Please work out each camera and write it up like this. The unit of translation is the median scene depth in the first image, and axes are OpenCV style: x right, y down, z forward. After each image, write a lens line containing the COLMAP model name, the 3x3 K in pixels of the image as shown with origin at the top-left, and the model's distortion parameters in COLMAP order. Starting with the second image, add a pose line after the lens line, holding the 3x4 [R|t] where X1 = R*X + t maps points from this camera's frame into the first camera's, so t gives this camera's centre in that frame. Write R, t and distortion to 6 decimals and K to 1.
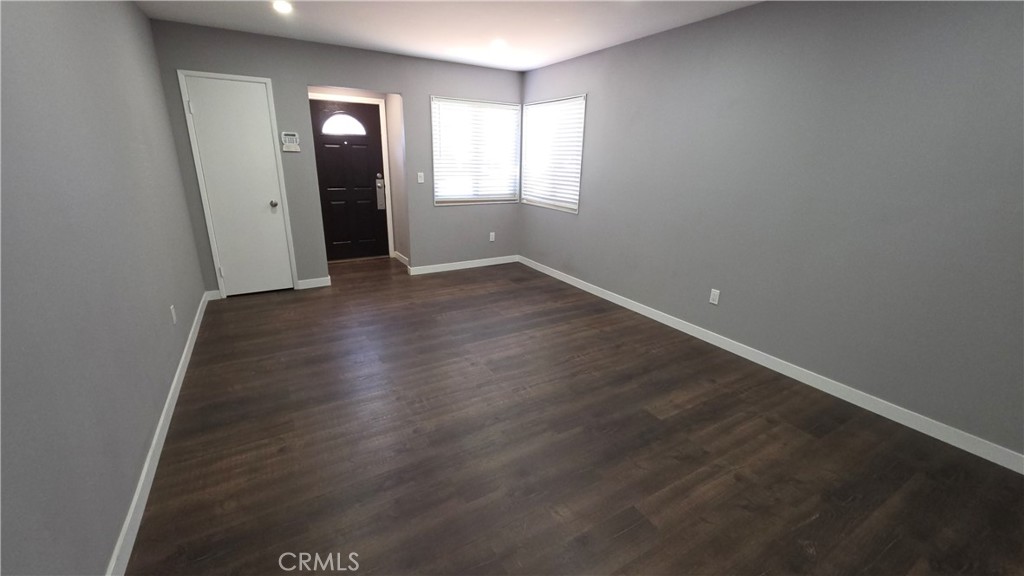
lens RADIAL K [[410.4, 0, 512.0], [0, 410.4, 282.2], [0, 0, 1]] dist [0.001929, -0.000422]
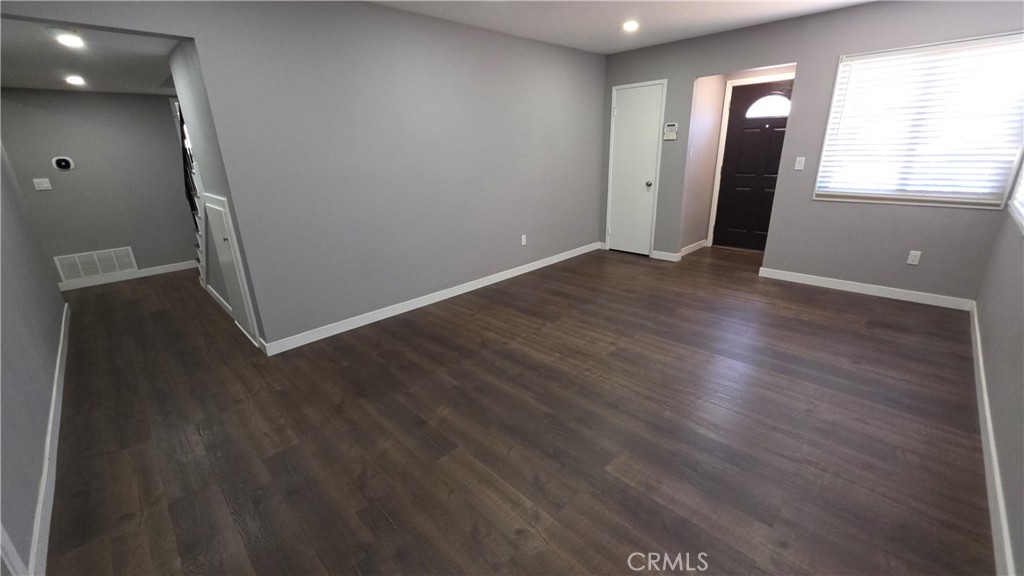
lens RADIAL K [[410.4, 0, 512.0], [0, 410.4, 282.2], [0, 0, 1]] dist [0.001929, -0.000422]
pose [[0.248393, 0.274624, -0.928915, 0.571238], [-0.250301, 0.944598, 0.212329, -0.076066], [0.935762, 0.179767, 0.303370, 0.318449]]
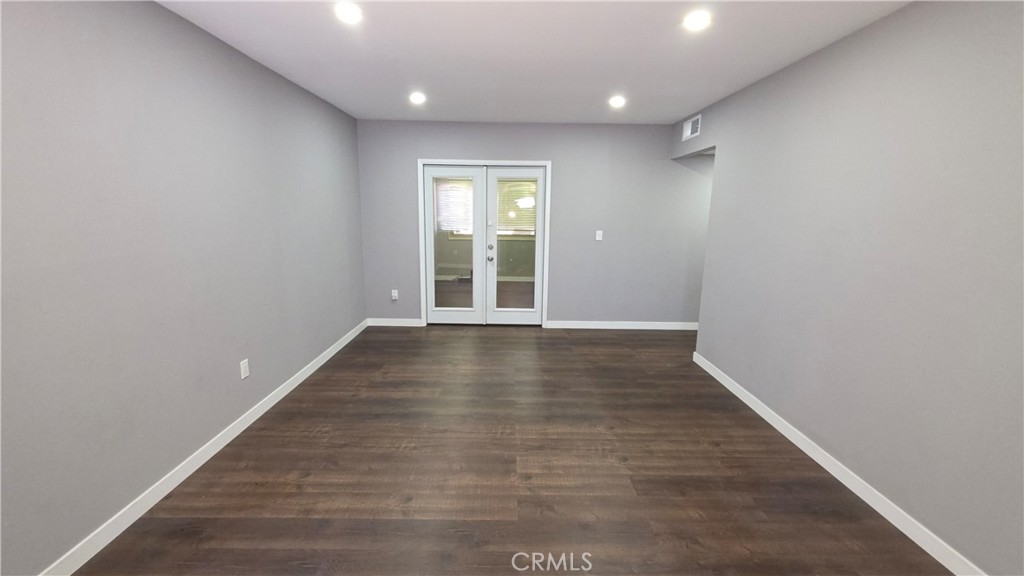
lens RADIAL K [[410.4, 0, 512.0], [0, 410.4, 282.2], [0, 0, 1]] dist [0.001929, -0.000422]
pose [[-0.864085, -0.120294, 0.488759, -0.300880], [0.116408, 0.896939, 0.426555, -0.347064], [-0.489699, 0.425475, -0.761029, 1.086393]]
